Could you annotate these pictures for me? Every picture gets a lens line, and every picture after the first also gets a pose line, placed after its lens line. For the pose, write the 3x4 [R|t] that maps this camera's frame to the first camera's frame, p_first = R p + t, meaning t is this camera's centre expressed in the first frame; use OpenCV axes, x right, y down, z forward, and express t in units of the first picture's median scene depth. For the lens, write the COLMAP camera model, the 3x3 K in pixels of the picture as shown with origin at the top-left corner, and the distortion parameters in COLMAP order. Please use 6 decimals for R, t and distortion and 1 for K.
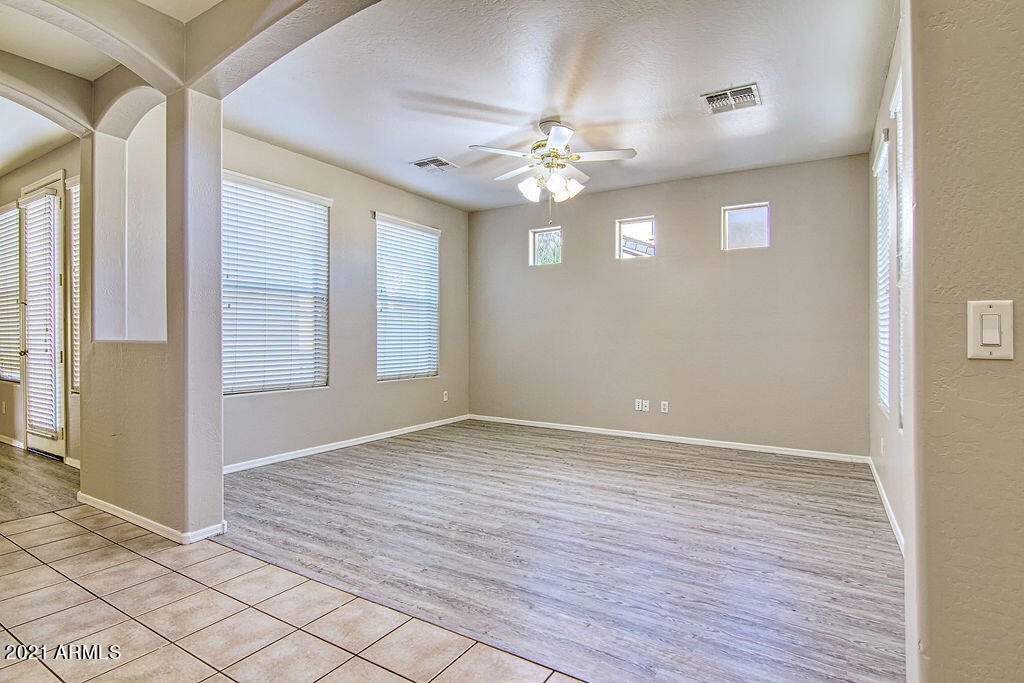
lens RADIAL K [[523.5, 0, 510.3], [0, 523.5, 338.3], [0, 0, 1]] dist [-0.004843, -0.005954]
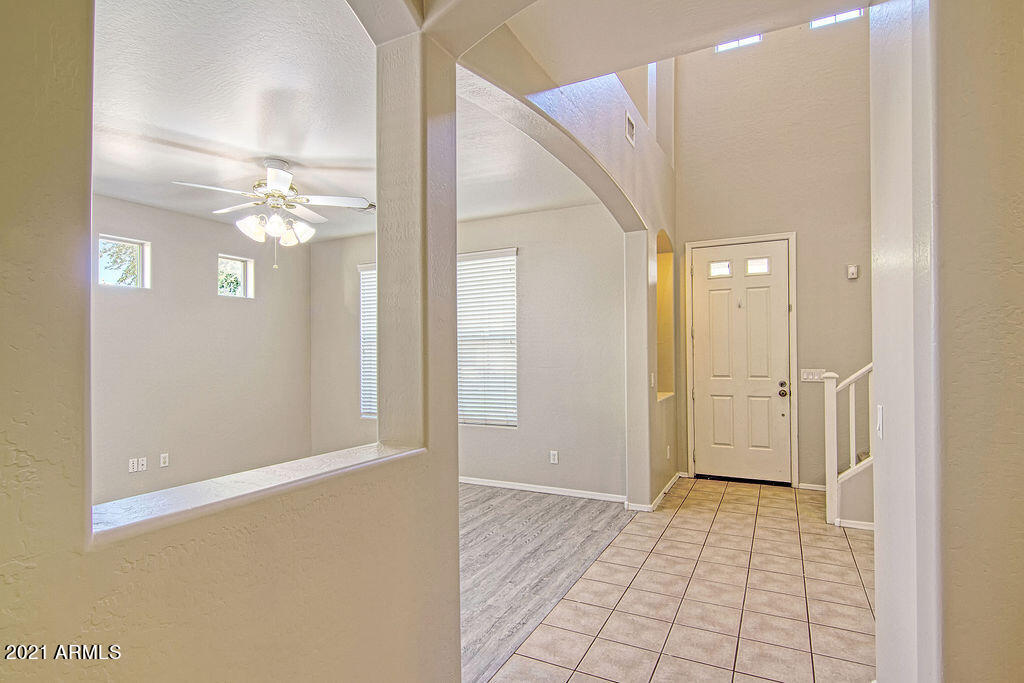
lens RADIAL K [[523.5, 0, 490.2], [0, 523.5, 349.9], [0, 0, 1]] dist [-0.004843, -0.005954]
pose [[-0.037313, -0.005046, 0.999291, -1.111641], [0.011859, 0.999915, 0.005492, -0.100498], [-0.999233, 0.012056, -0.037250, 0.847372]]
